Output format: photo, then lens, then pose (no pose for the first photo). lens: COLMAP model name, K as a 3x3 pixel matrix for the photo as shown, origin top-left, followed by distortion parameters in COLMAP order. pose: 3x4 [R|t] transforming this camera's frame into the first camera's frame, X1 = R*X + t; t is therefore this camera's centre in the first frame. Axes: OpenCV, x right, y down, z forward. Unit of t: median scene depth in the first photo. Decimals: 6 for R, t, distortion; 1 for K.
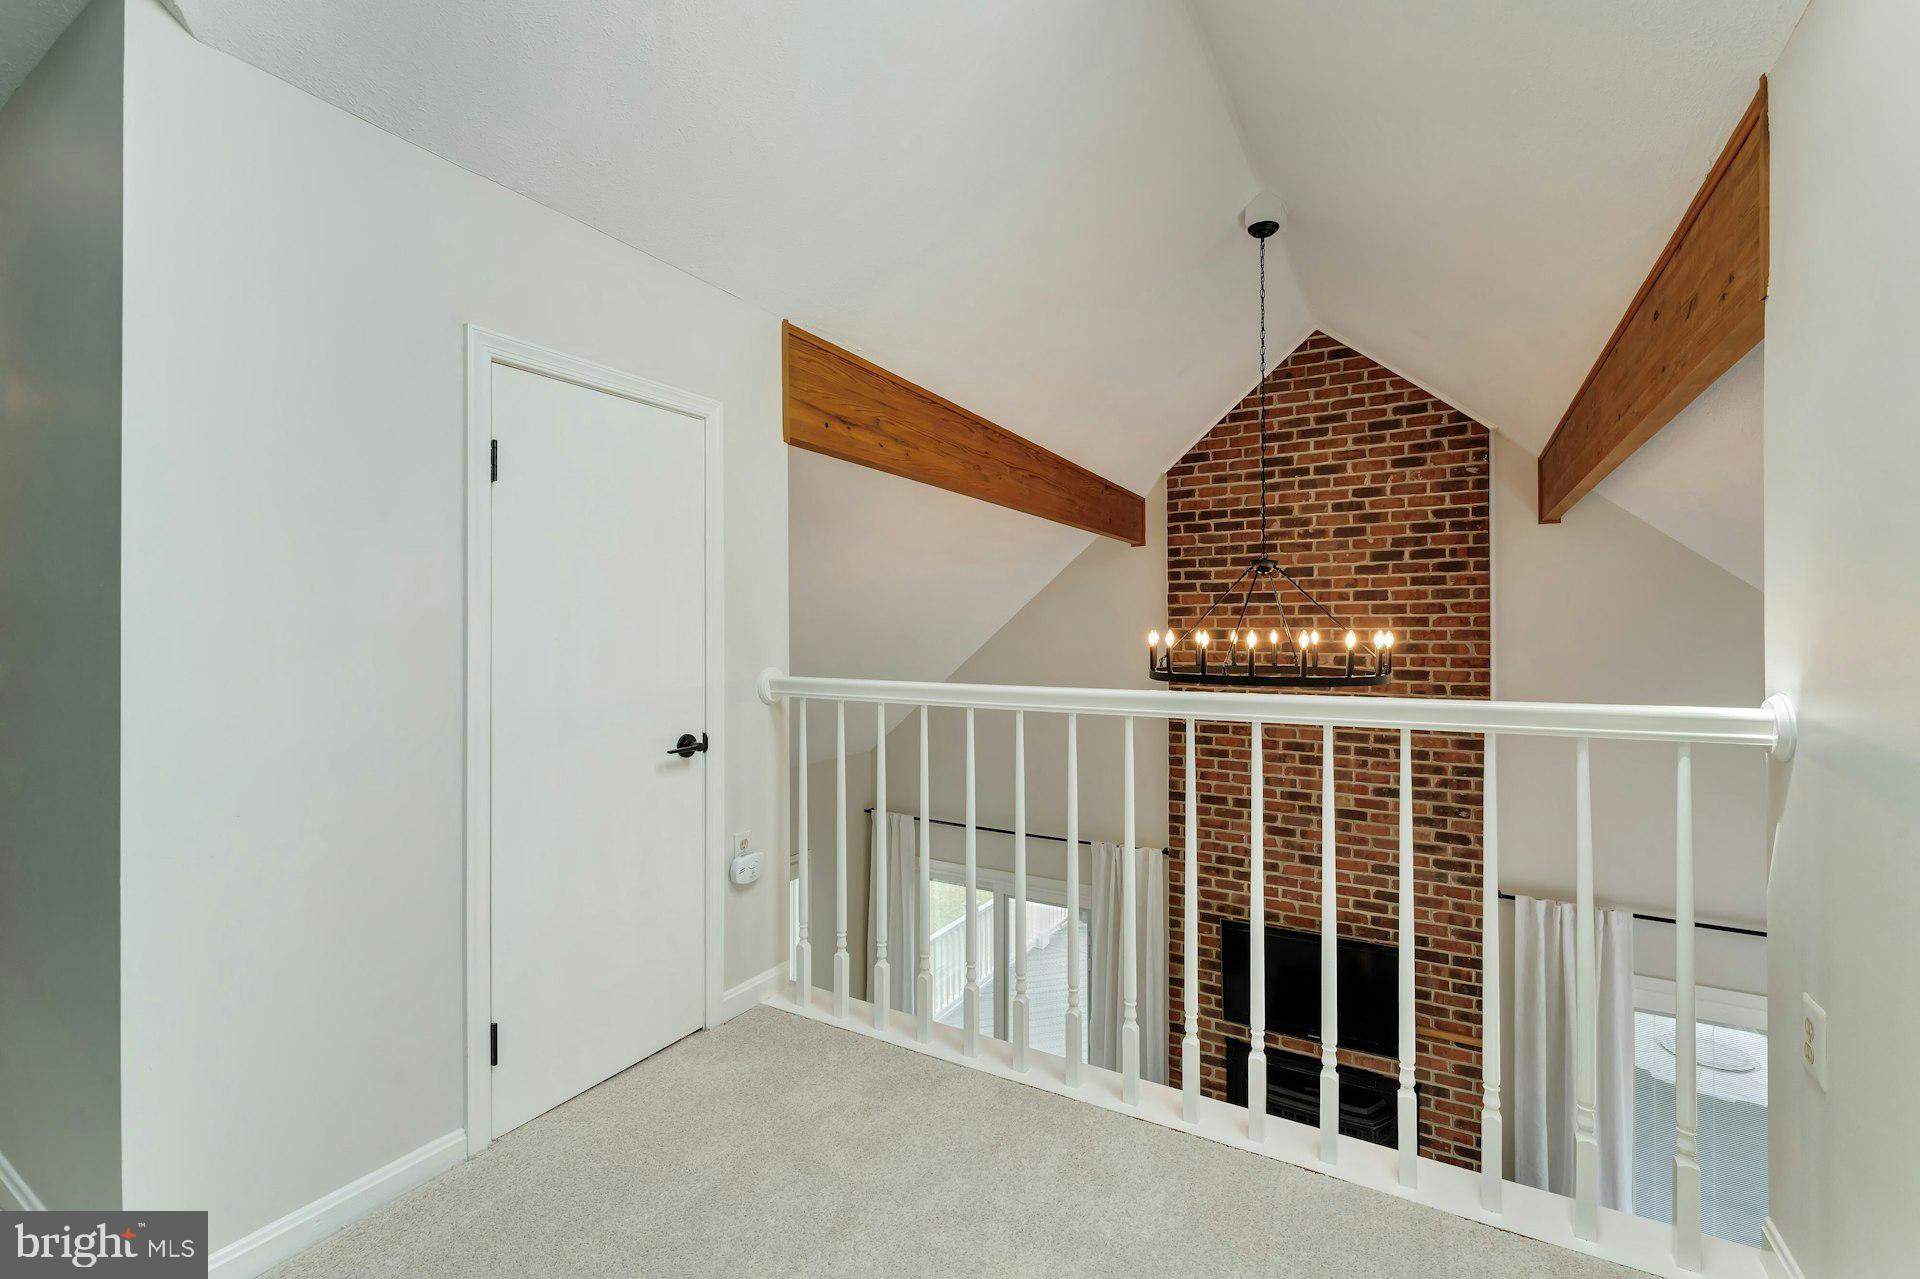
lens RADIAL K [[820.6, 0, 951.2], [0, 820.6, 627.4], [0, 0, 1]] dist [0.000744, -0.002237]
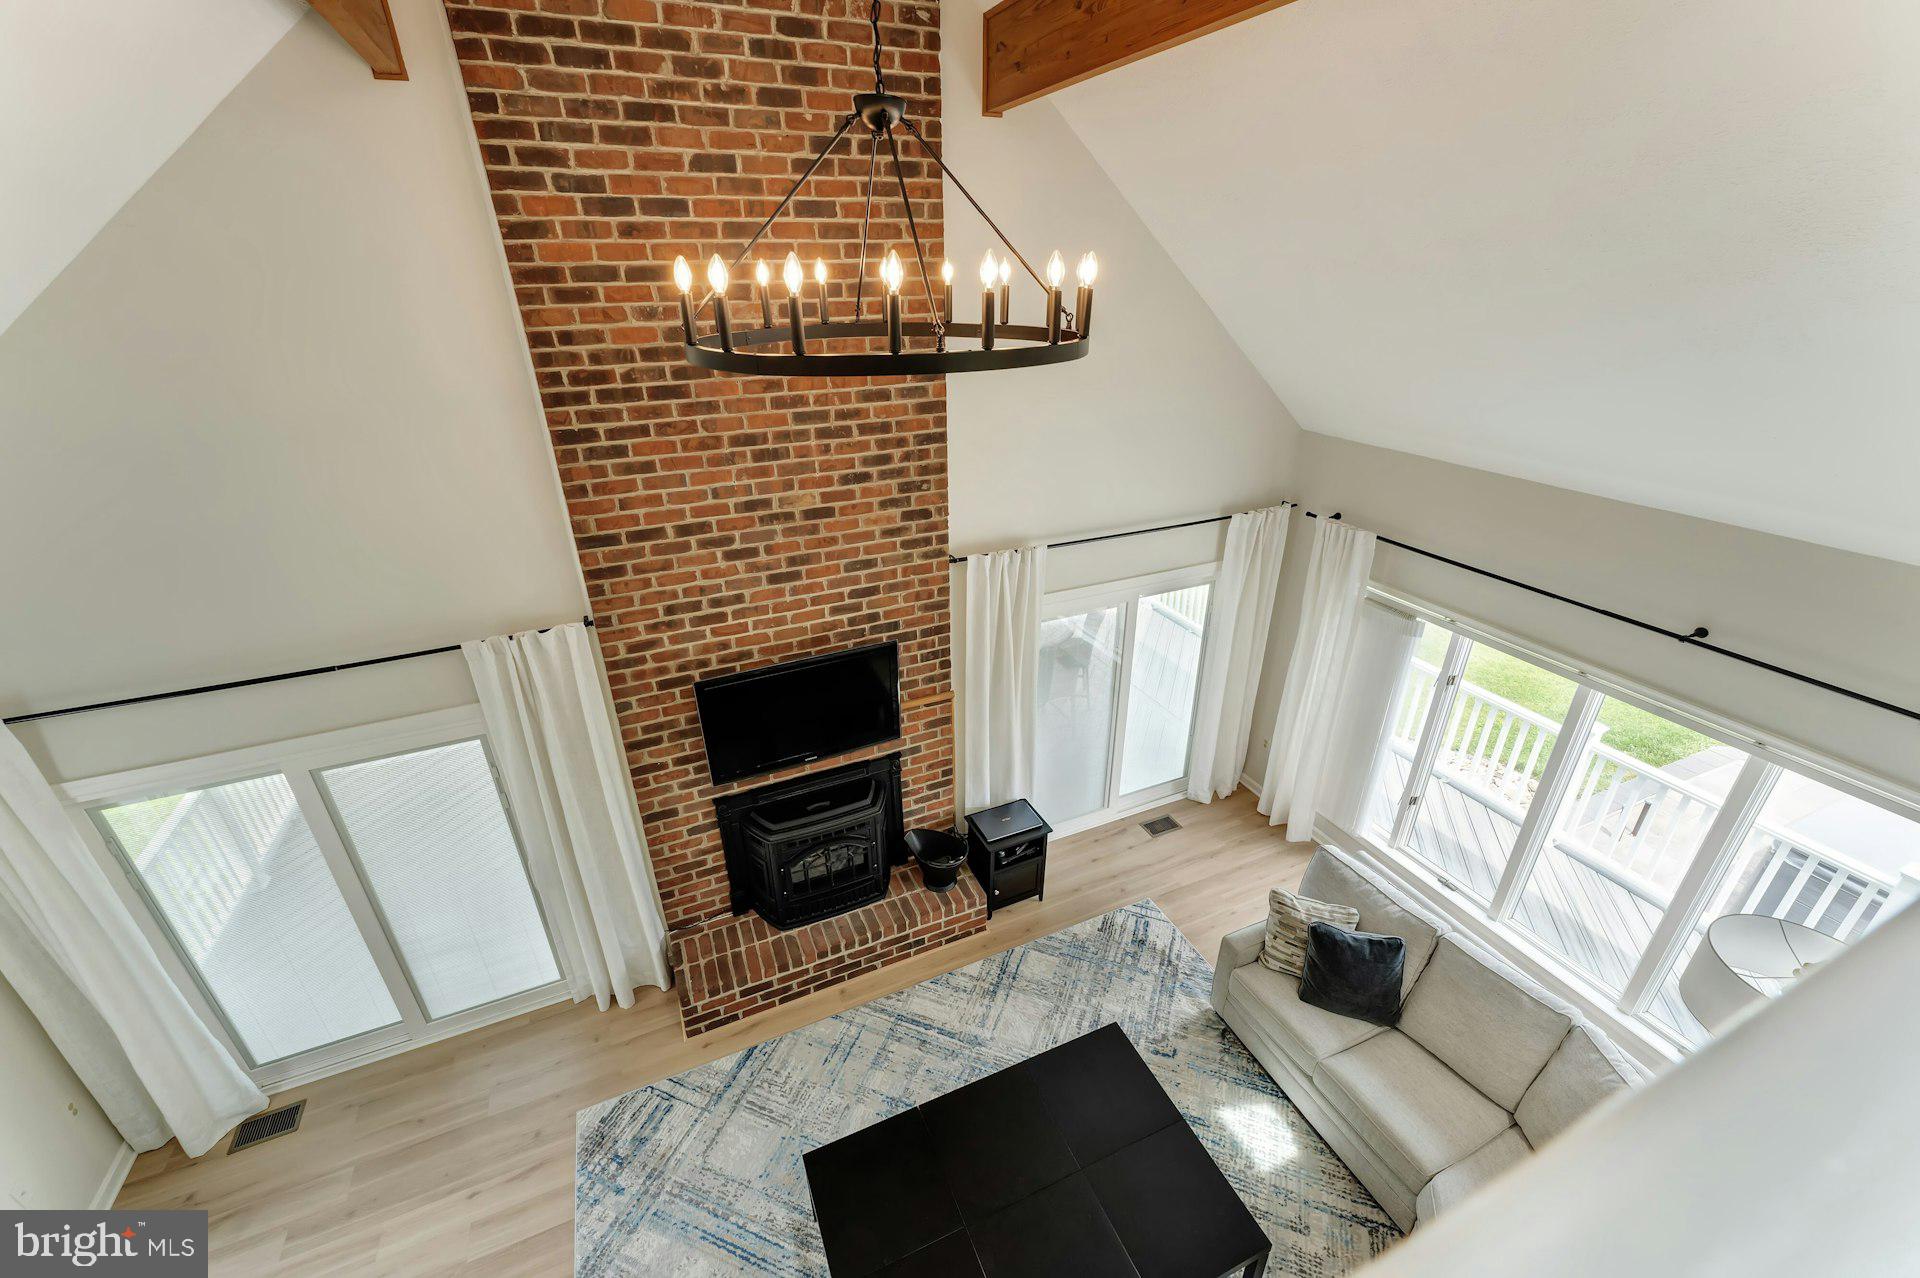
lens RADIAL K [[761.7, 0, 944.2], [0, 761.7, 642.4], [0, 0, 1]] dist [0.000840, 0.000422]
pose [[0.585739, -0.363187, 0.724572, -0.039244], [0.011382, 0.897580, 0.440705, 0.008348], [-0.810419, -0.249891, 0.529882, 0.447307]]
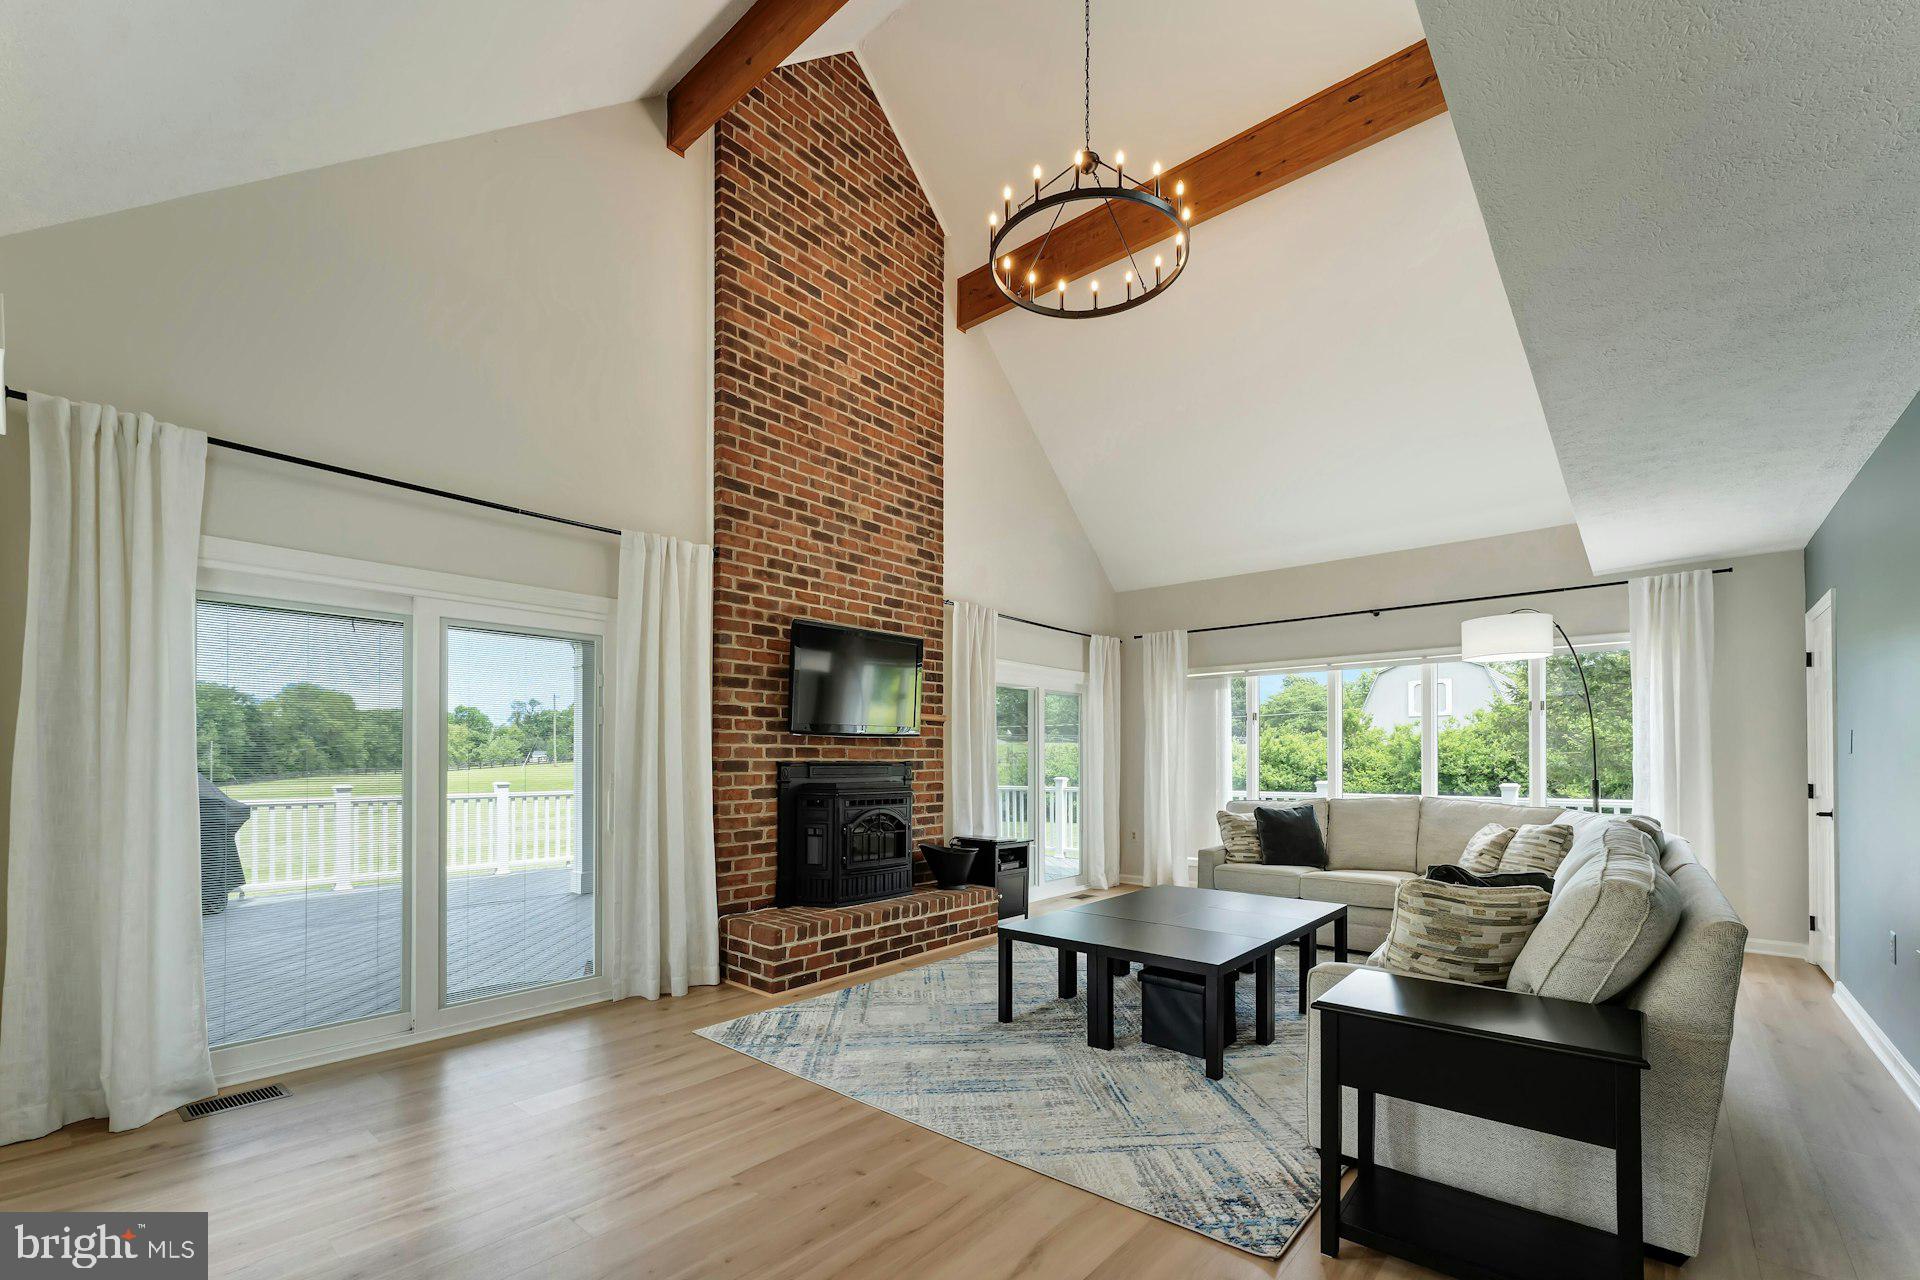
lens RADIAL K [[820.6, 0, 960.0], [0, 820.6, 759.3], [0, 0, 1]] dist [0.000744, -0.002237]
pose [[0.169941, 0.007815, 0.985423, -0.529759], [-0.009999, 0.999931, -0.006206, 0.522447], [-0.985403, -0.008799, 0.170008, 0.682632]]
